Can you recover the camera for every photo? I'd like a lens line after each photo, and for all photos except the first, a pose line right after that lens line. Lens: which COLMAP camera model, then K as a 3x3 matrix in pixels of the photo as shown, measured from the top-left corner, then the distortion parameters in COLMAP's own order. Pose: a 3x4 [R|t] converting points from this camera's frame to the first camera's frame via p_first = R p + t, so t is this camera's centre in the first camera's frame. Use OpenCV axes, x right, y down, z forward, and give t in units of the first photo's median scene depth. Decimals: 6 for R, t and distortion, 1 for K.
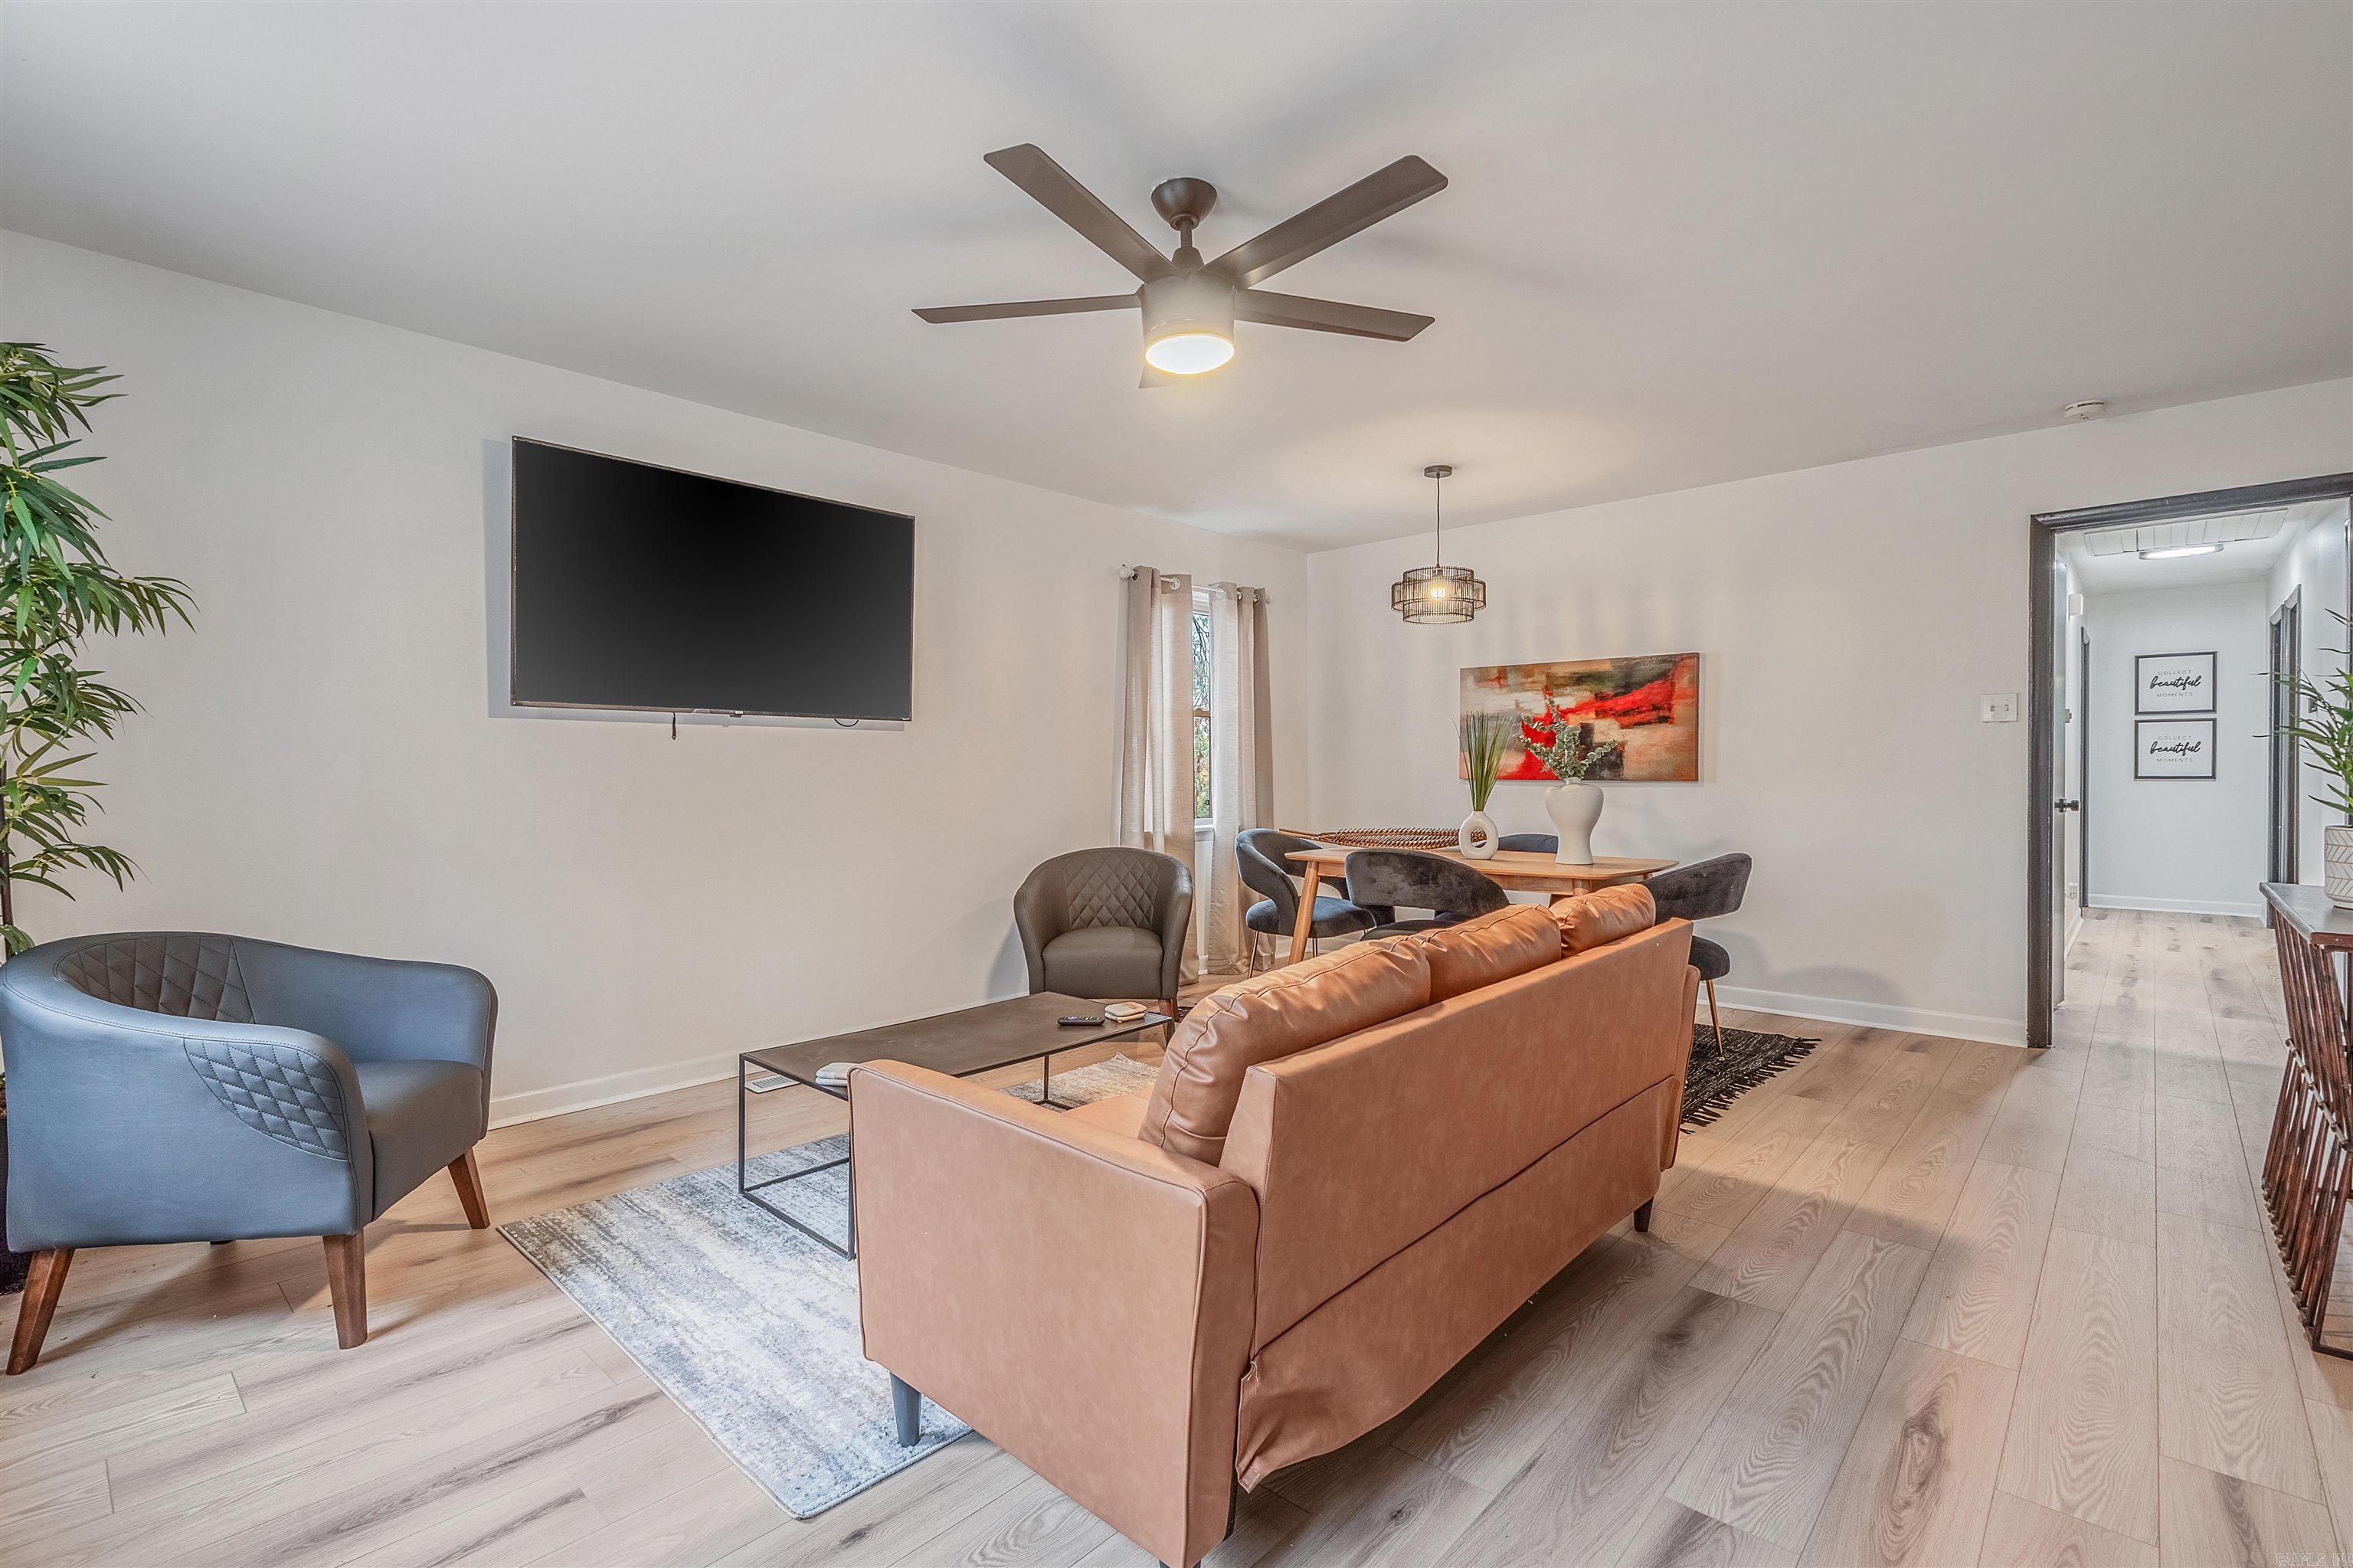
lens RADIAL K [[1059.5, 0, 1177.7], [0, 1059.5, 773.3], [0, 0, 1]] dist [-0.003636, -0.000187]
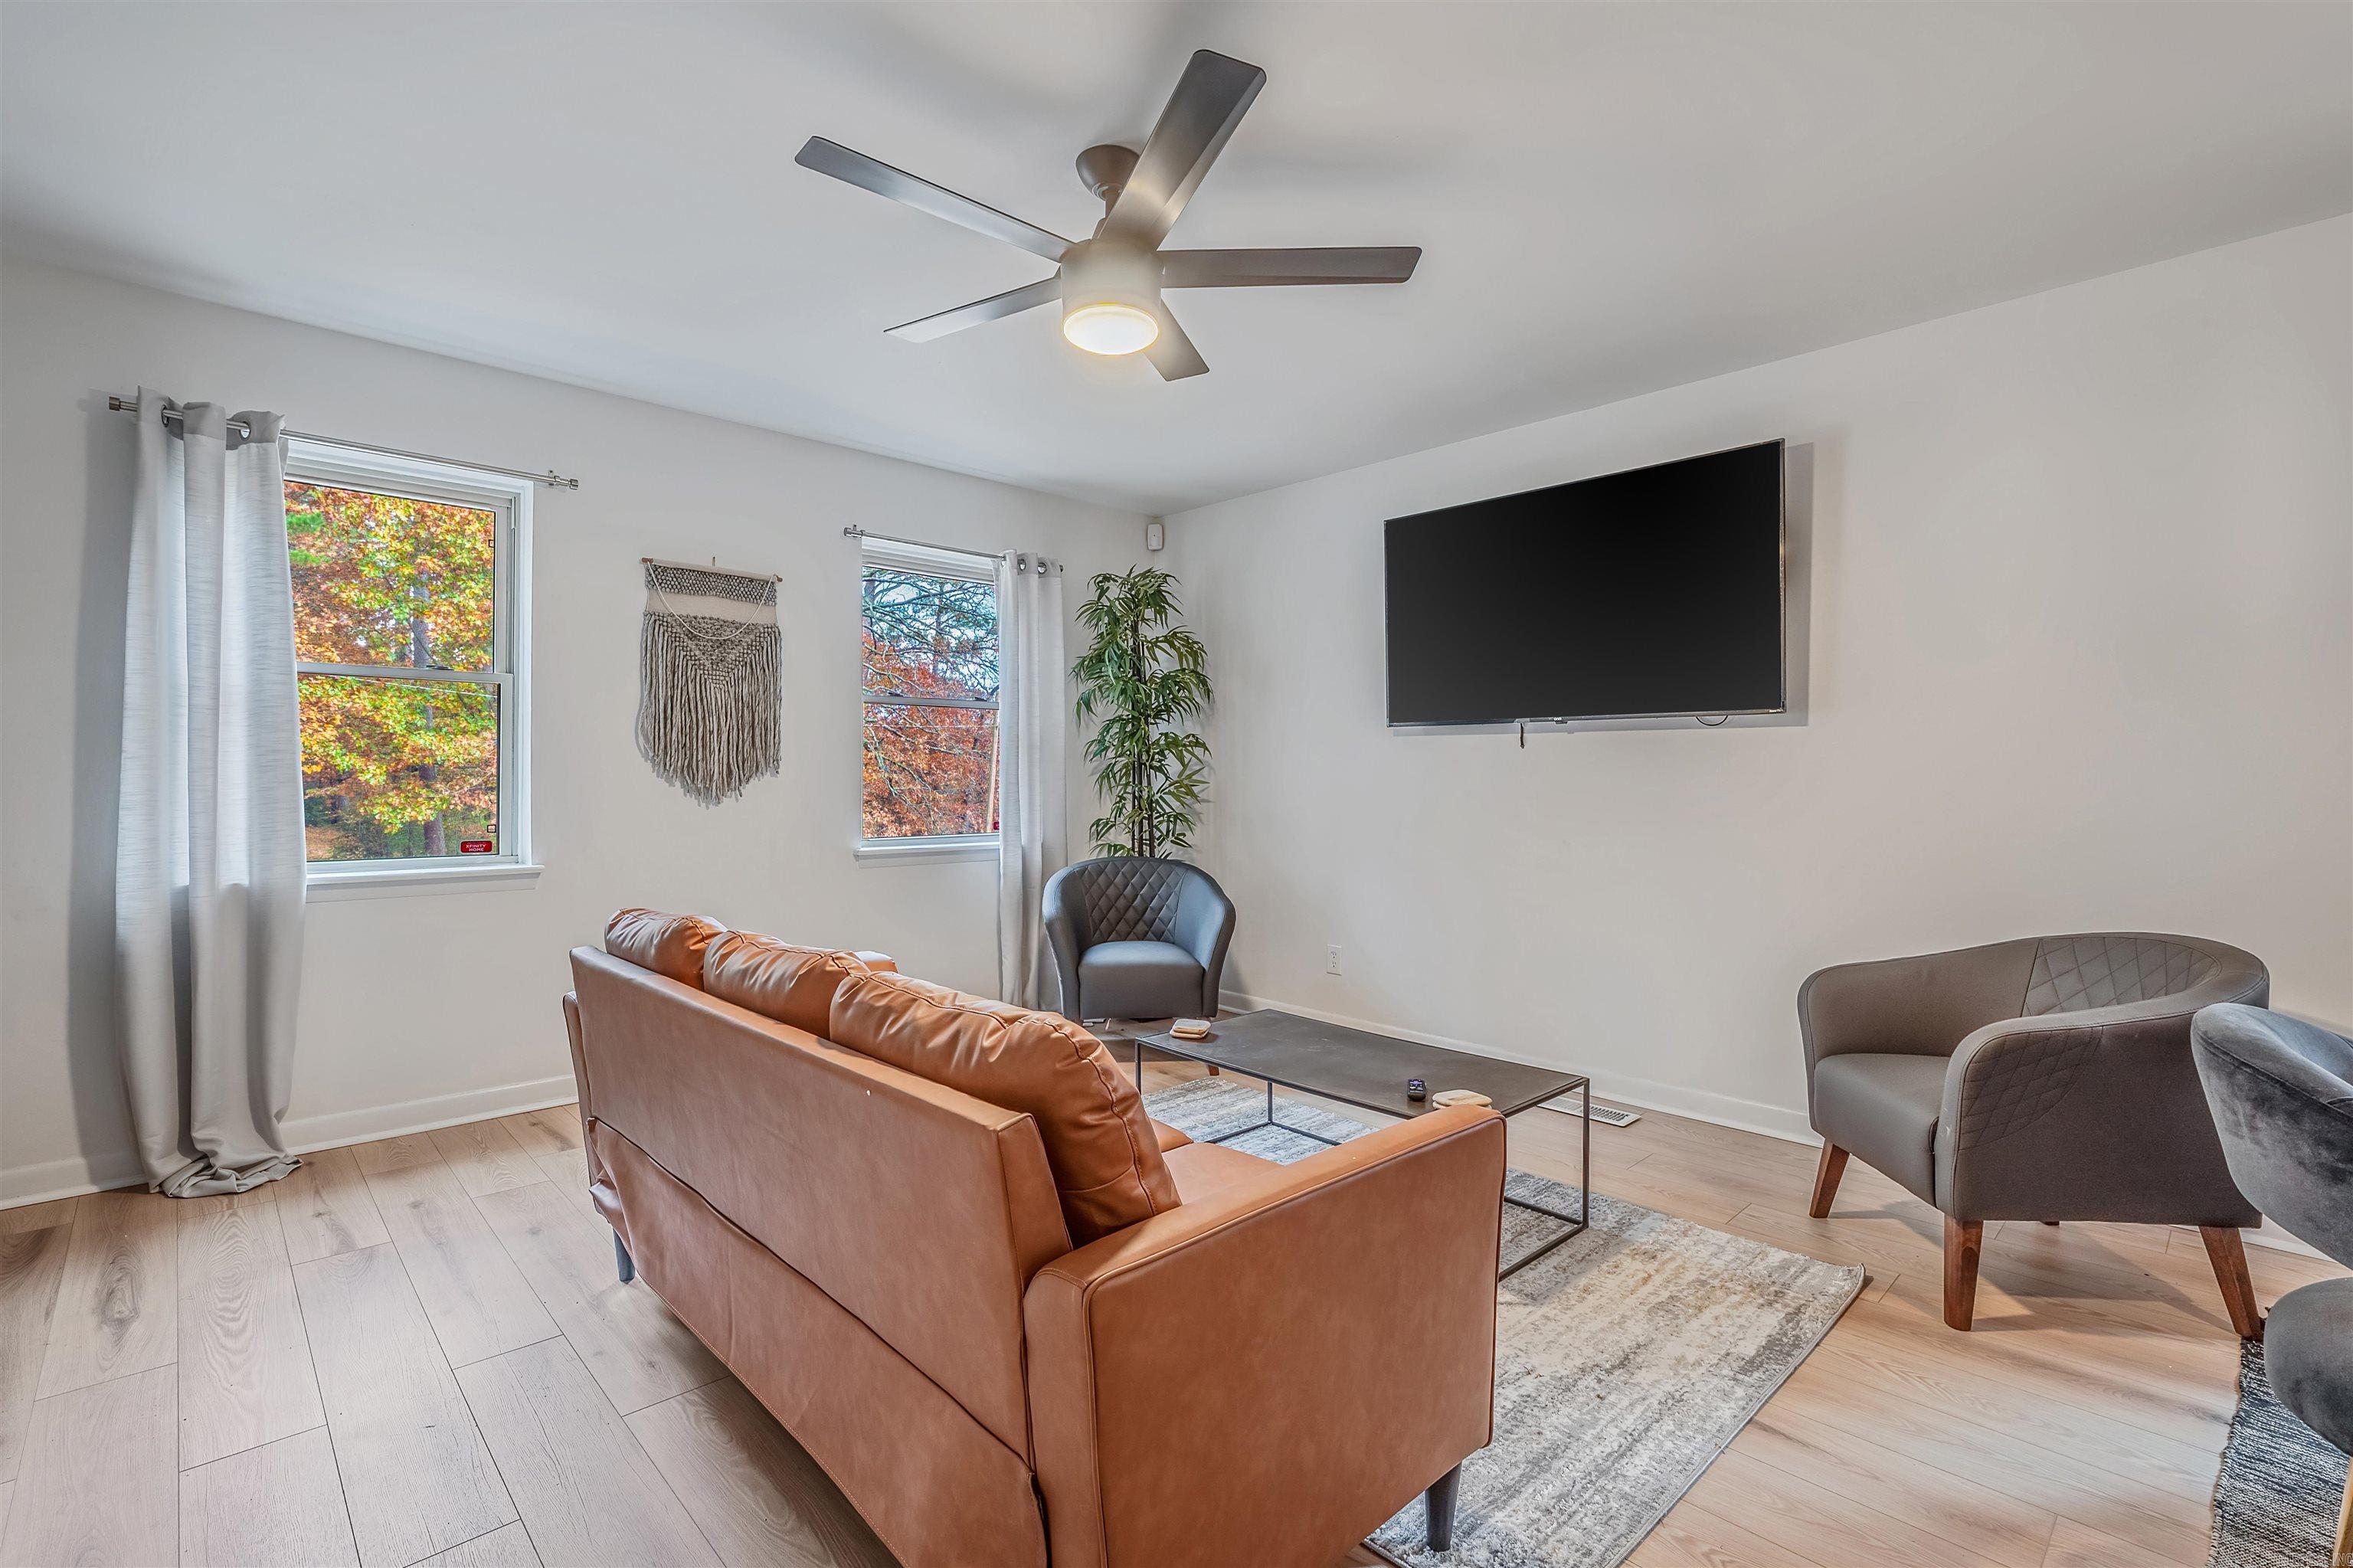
lens RADIAL K [[1061.5, 0, 1176.5], [0, 1061.5, 784.0], [0, 0, 1]] dist [-0.000792, -0.000230]
pose [[-0.074220, 0.007852, -0.997211, 0.434885], [-0.007401, 0.999937, 0.008424, -0.001920], [0.997214, 0.008006, -0.074157, 0.525330]]
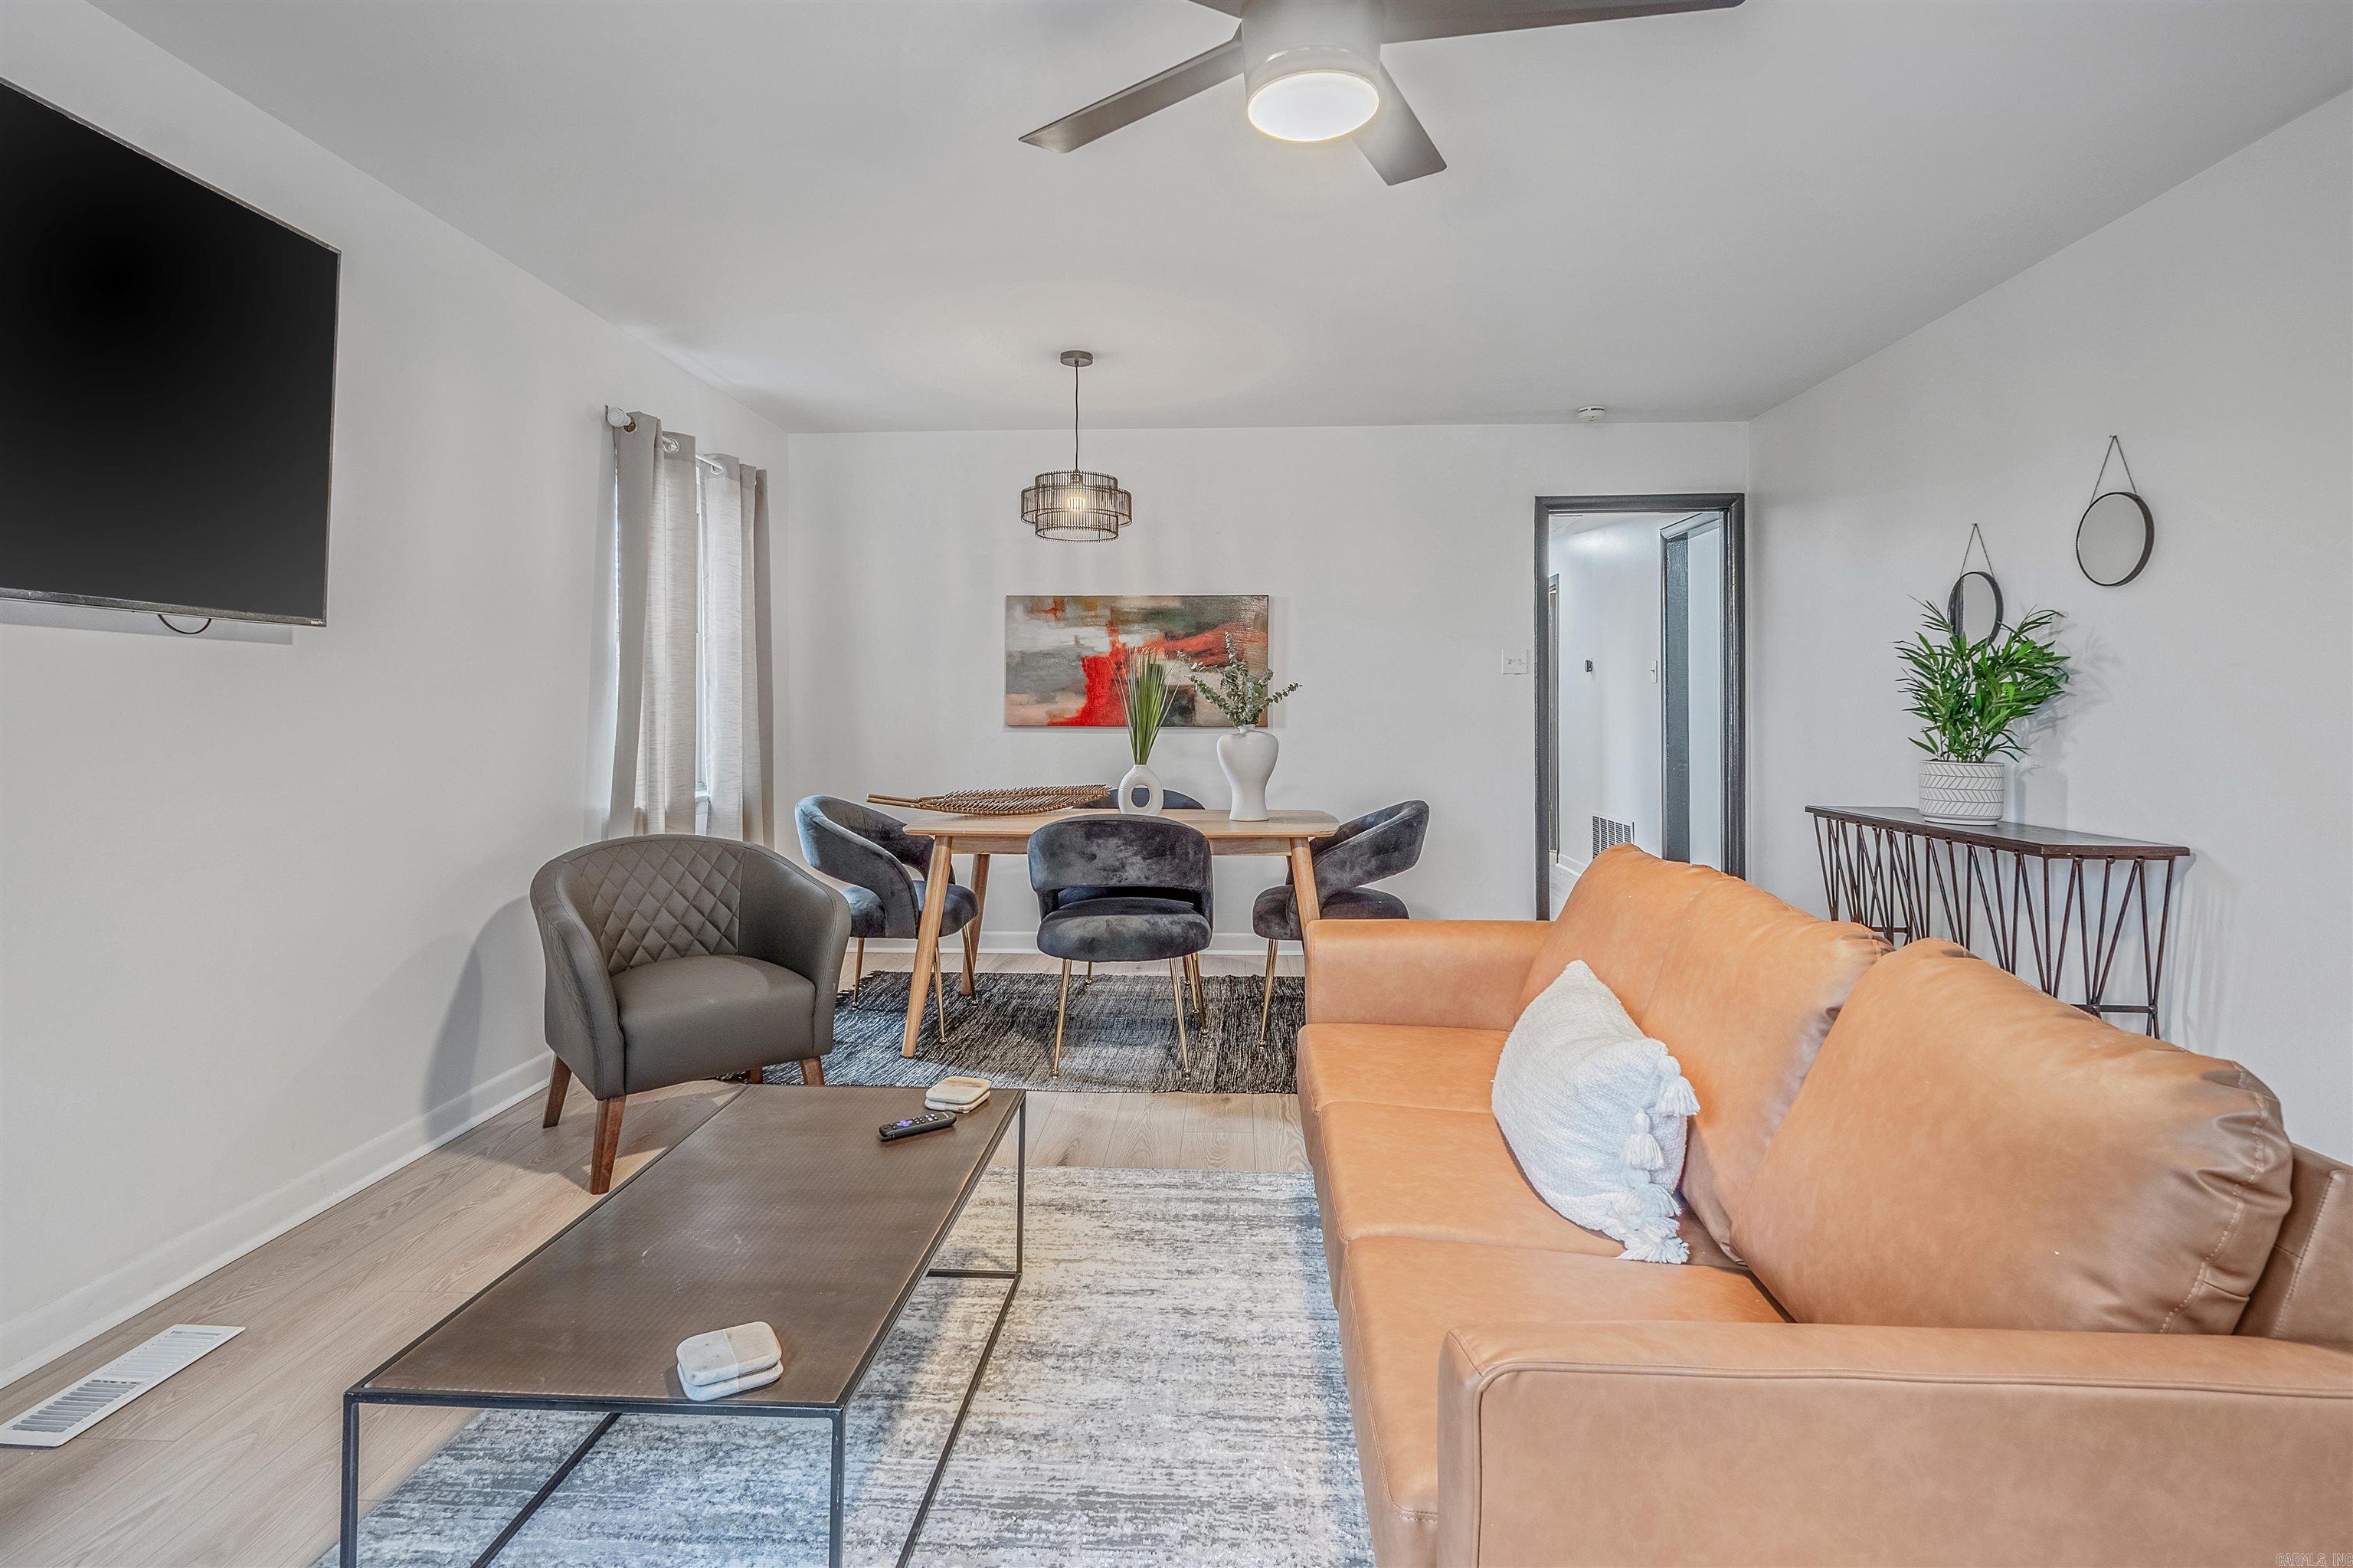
lens RADIAL K [[1157.0, 0, 1176.1], [0, 1157.0, 690.4], [0, 0, 1]] dist [-0.001937, -0.000347]
pose [[0.774278, 0.014137, 0.632688, -0.242636], [0.000468, 0.999737, -0.022912, -0.002226], [-0.632845, 0.018036, 0.774068, 0.226961]]
